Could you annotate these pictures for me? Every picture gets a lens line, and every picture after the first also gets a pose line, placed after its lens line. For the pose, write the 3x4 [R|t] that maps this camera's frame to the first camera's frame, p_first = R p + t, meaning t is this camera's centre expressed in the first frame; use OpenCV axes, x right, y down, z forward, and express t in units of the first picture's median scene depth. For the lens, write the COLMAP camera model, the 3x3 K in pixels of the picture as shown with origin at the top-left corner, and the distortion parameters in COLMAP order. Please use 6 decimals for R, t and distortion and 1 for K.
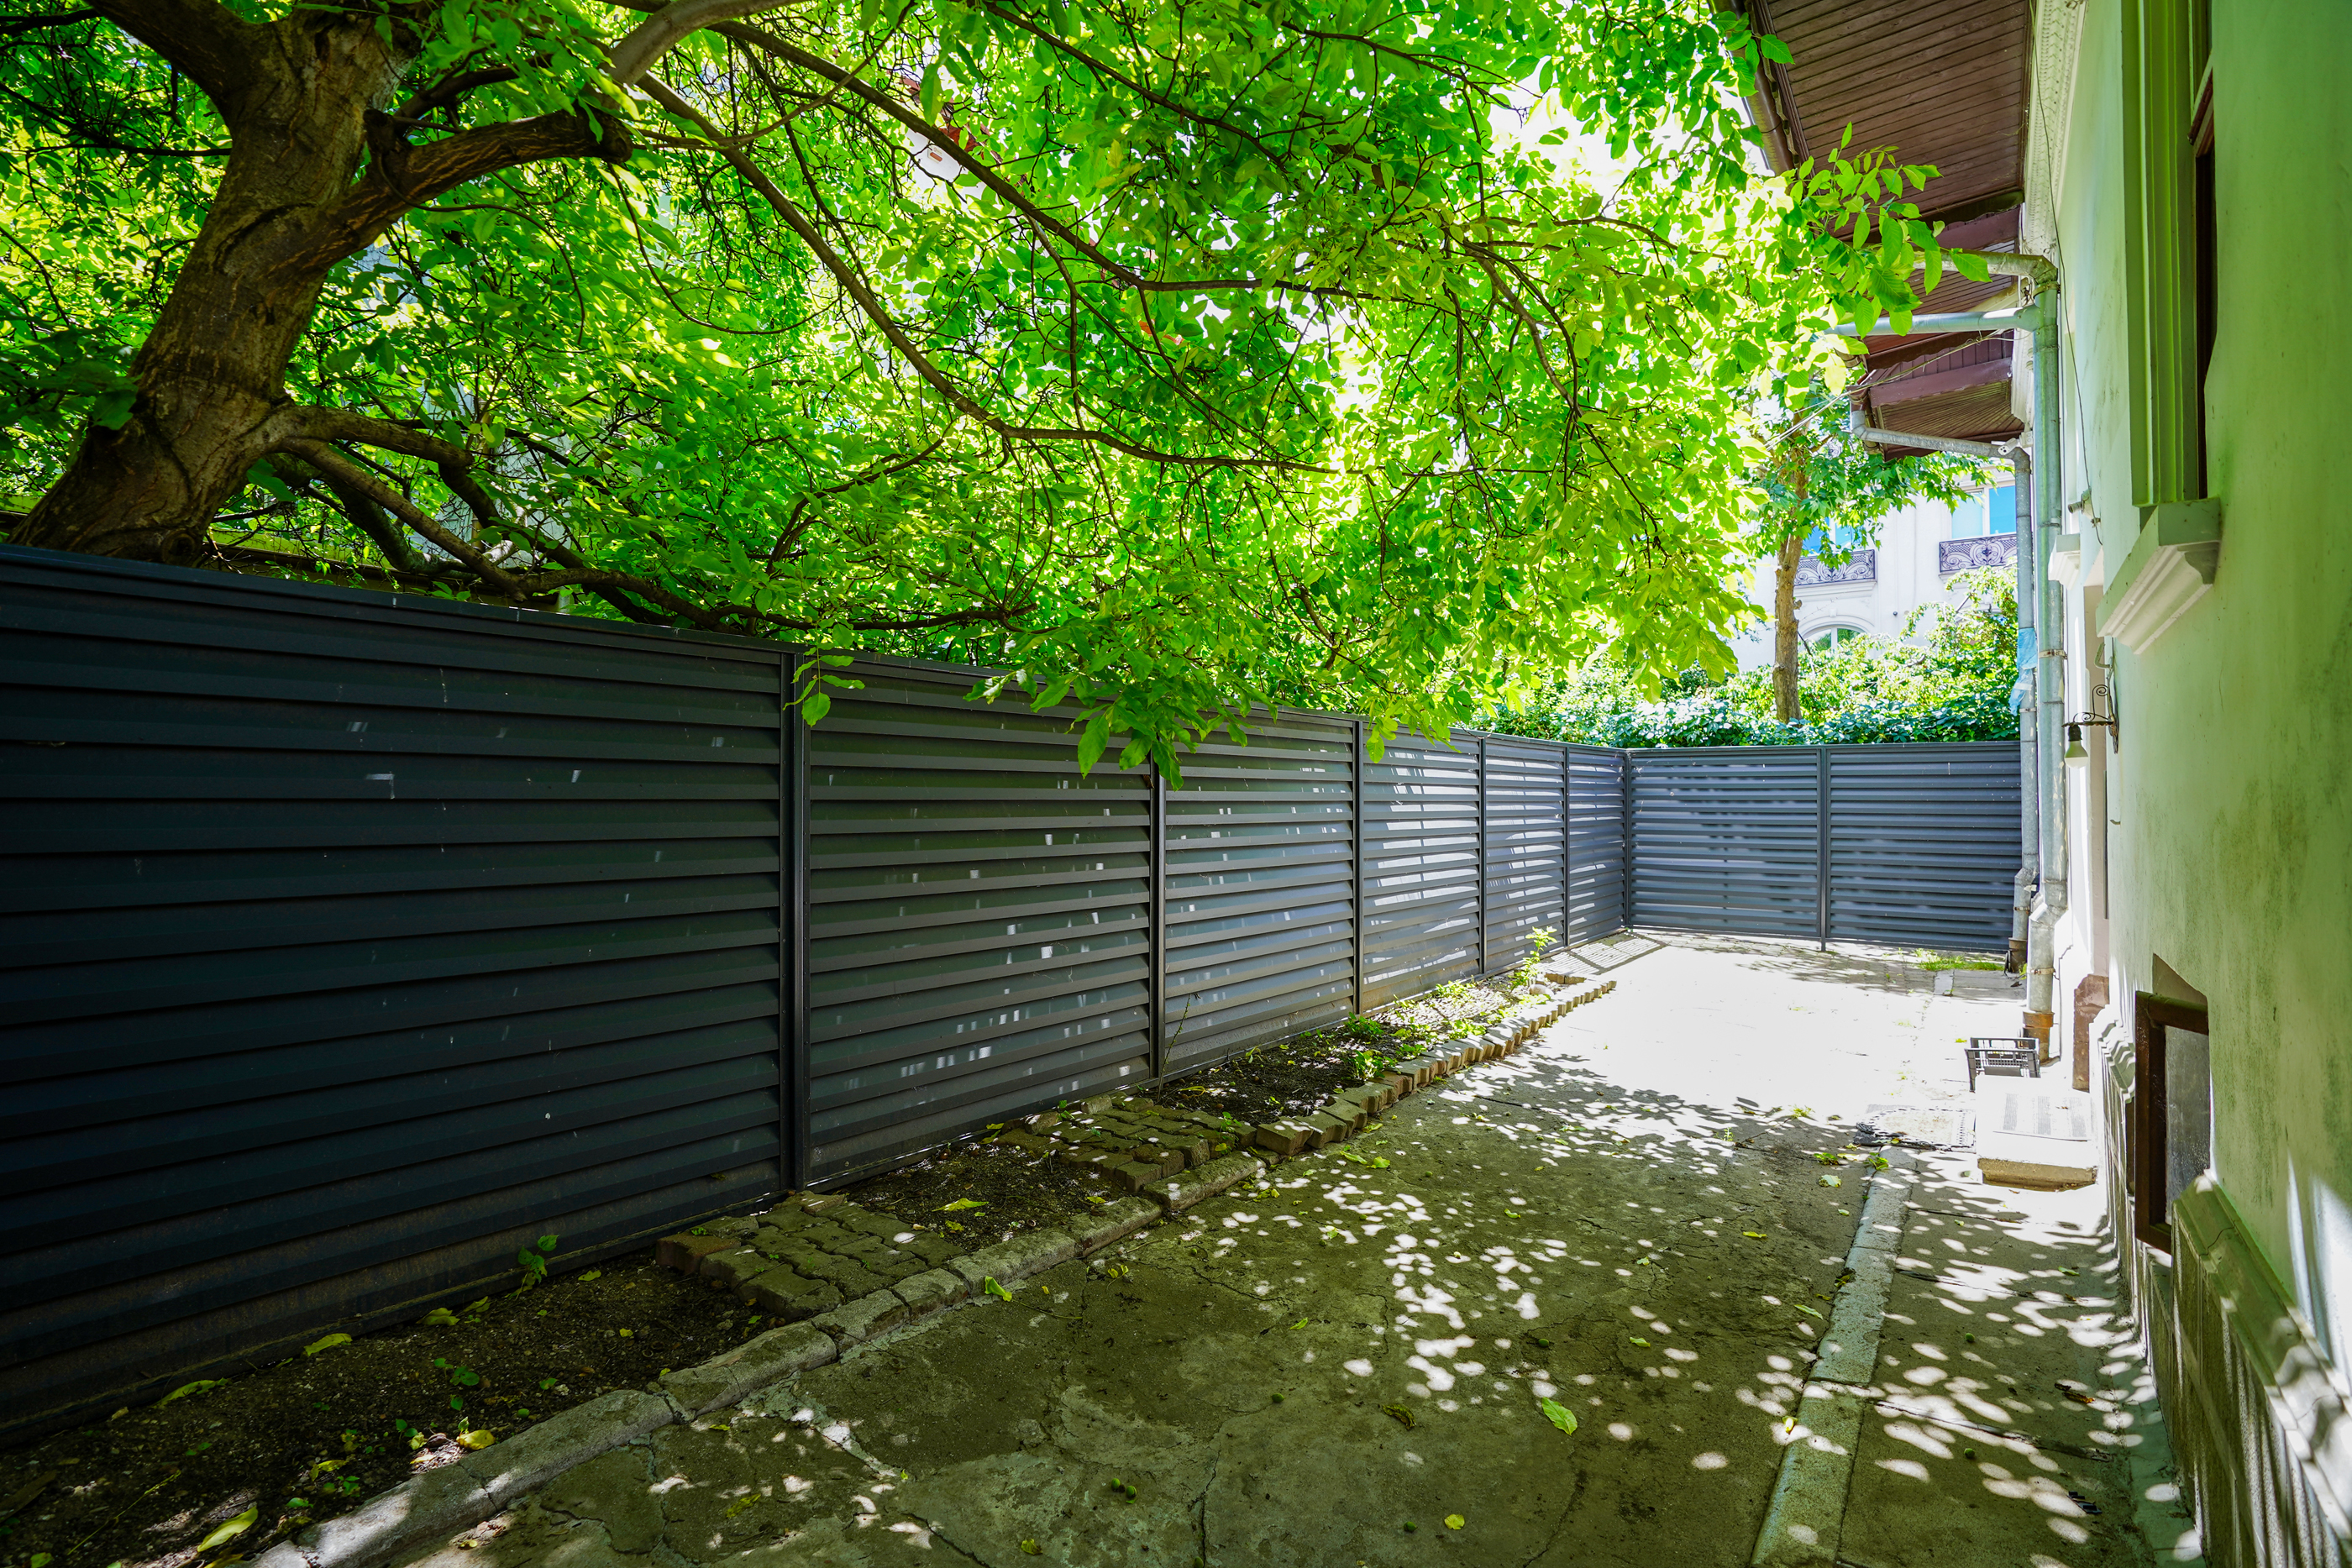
lens RADIAL K [[1080.4, 0, 1162.9], [0, 1080.4, 787.4], [0, 0, 1]] dist [-0.080380, 0.026763]
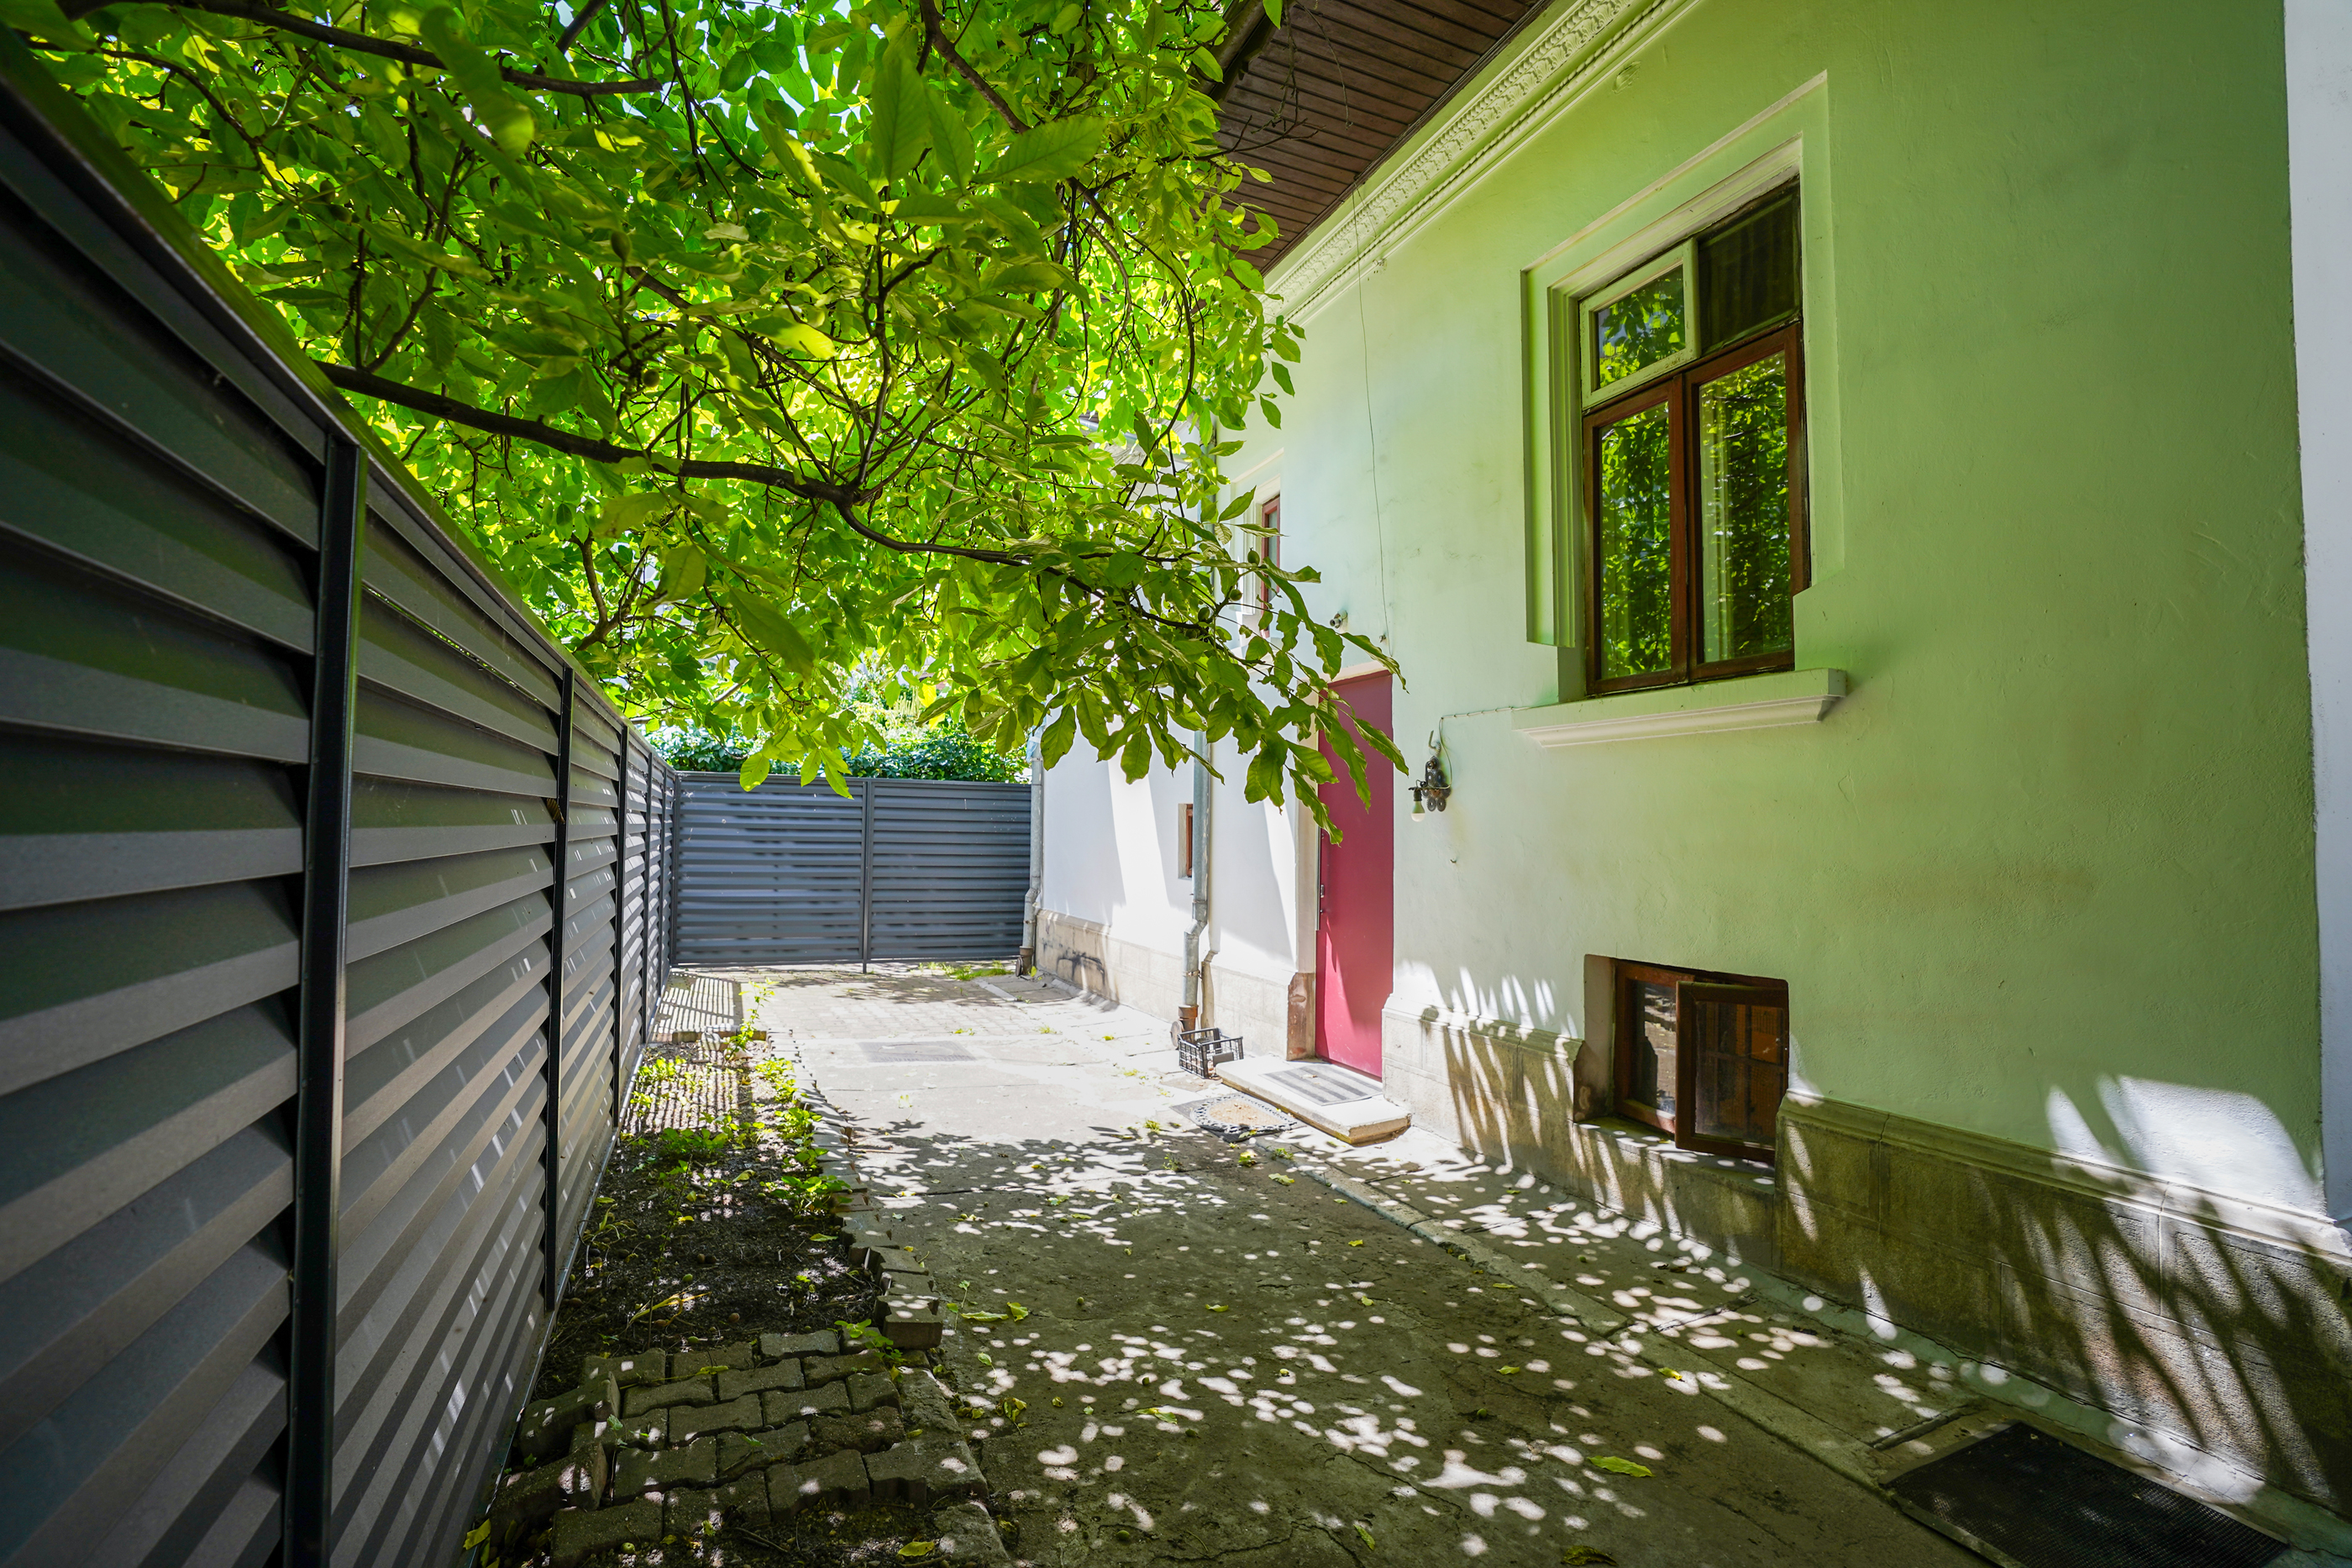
lens RADIAL K [[1080.4, 0, 1162.9], [0, 1080.4, 787.4], [0, 0, 1]] dist [-0.080380, 0.026763]
pose [[0.485436, 0.037356, 0.873474, -0.458391], [-0.021110, 0.999296, -0.031006, -0.009339], [-0.874018, -0.003388, 0.485882, 0.559743]]
